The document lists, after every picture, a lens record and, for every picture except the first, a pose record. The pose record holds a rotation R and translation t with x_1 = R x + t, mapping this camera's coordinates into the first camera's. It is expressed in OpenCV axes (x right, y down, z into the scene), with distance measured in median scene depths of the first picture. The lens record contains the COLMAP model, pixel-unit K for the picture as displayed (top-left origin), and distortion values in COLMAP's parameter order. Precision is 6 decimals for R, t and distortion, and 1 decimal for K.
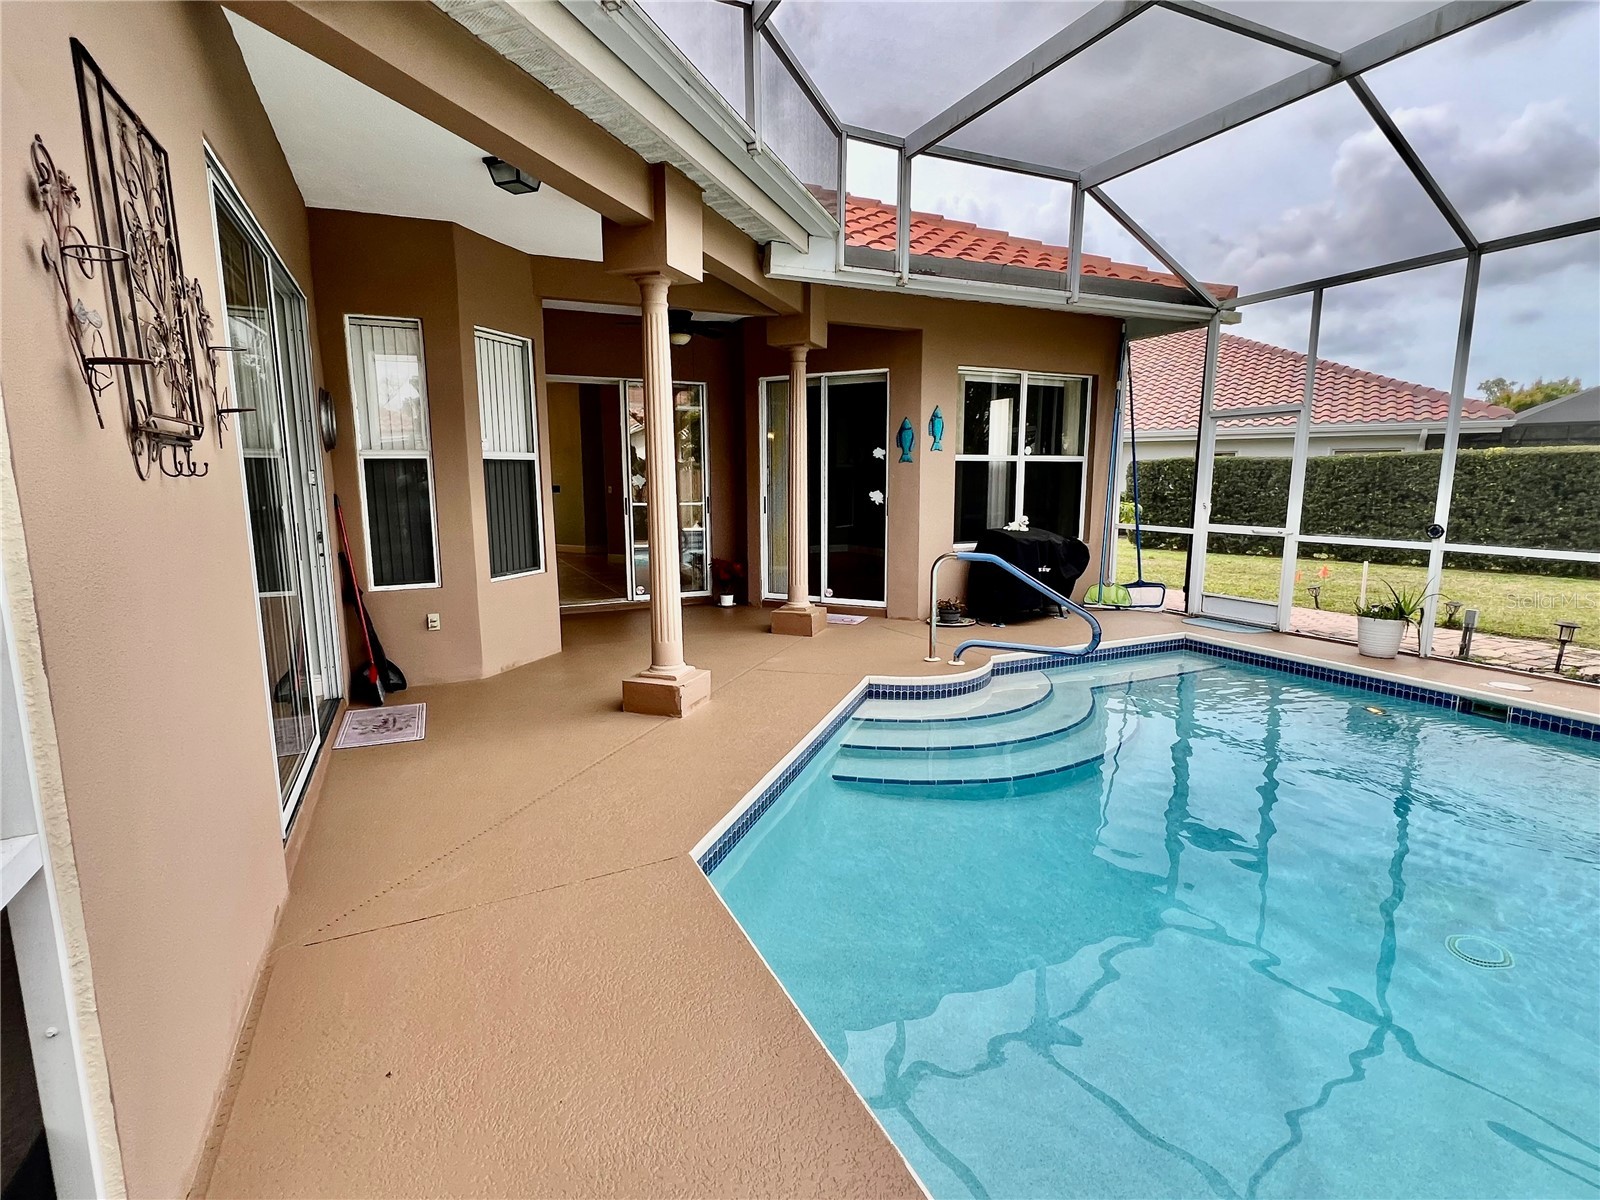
lens RADIAL K [[776.2, 0, 793.8], [0, 776.2, 600.3], [0, 0, 1]] dist [0.001030, 0.000833]
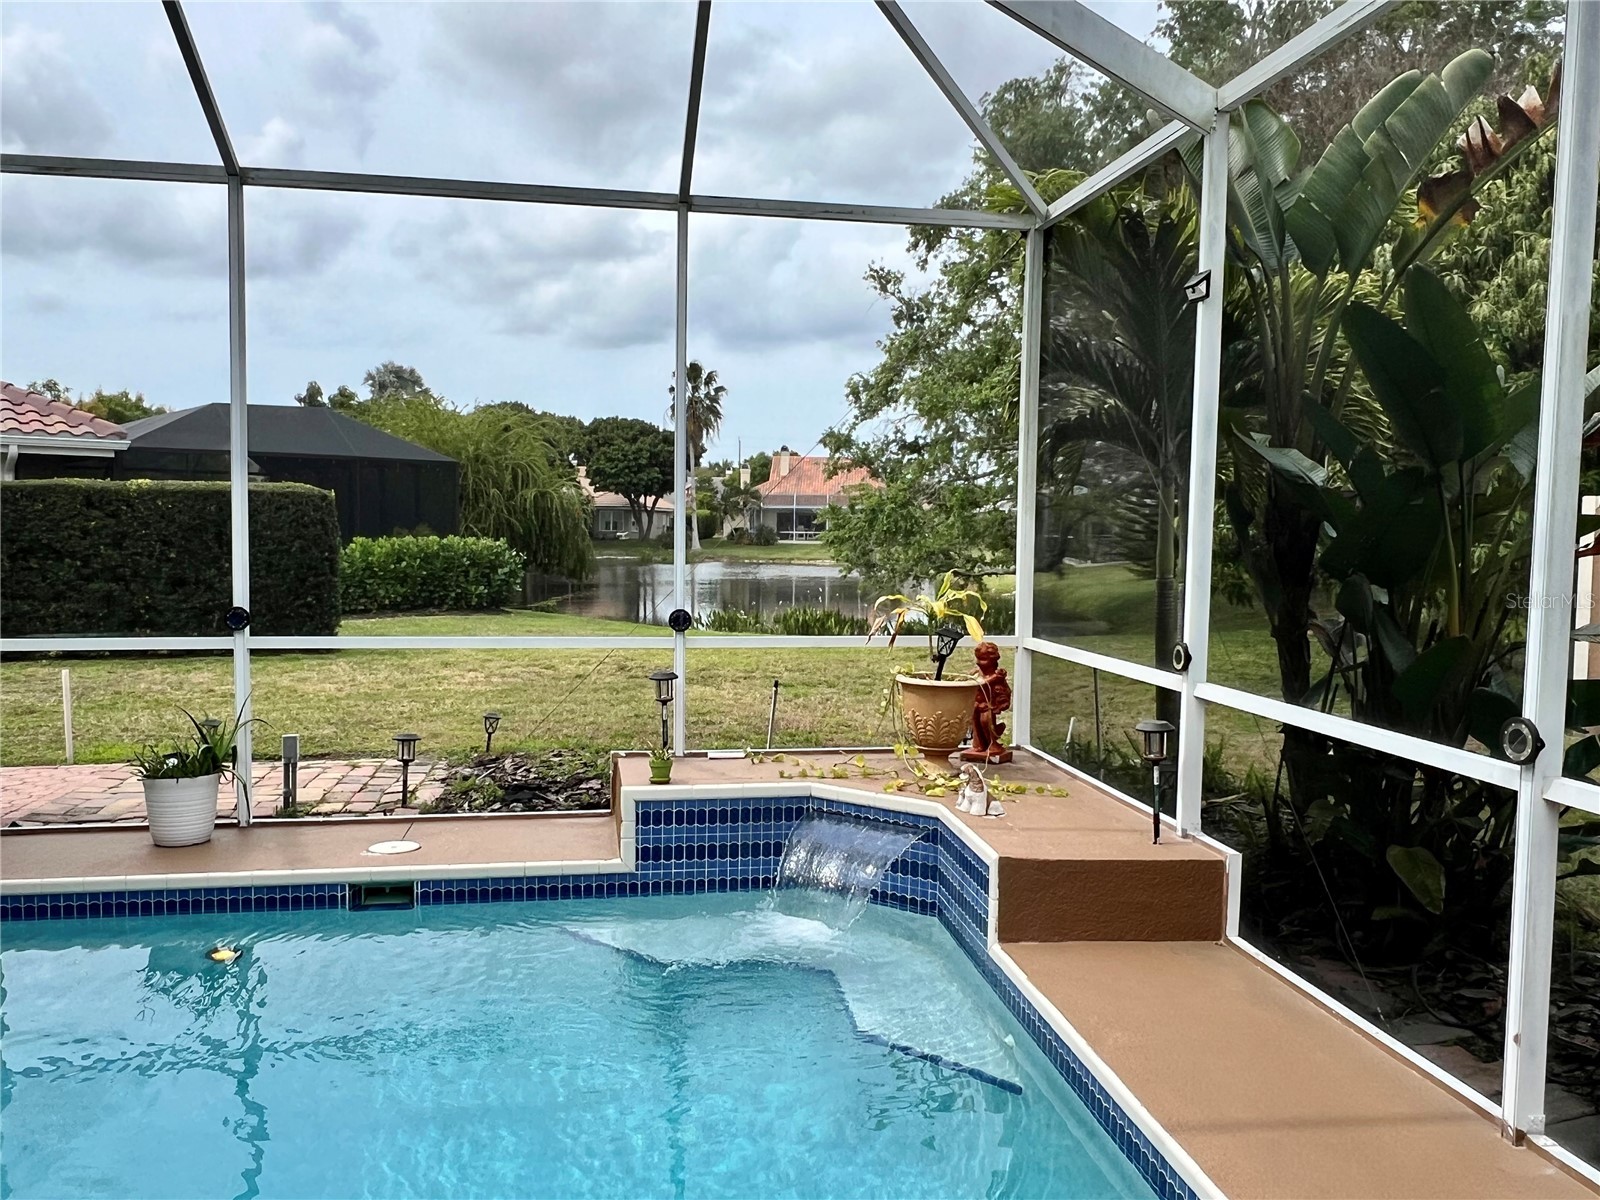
lens RADIAL K [[1192.5, 0, 800.0], [0, 1192.5, 600.0], [0, 0, 1]] dist [-0.012282, -0.012814]
pose [[0.250912, -0.054978, 0.966447, 0.037155], [0.134604, 0.990668, 0.021410, -0.062100], [-0.958606, 0.124716, 0.255971, 0.329708]]
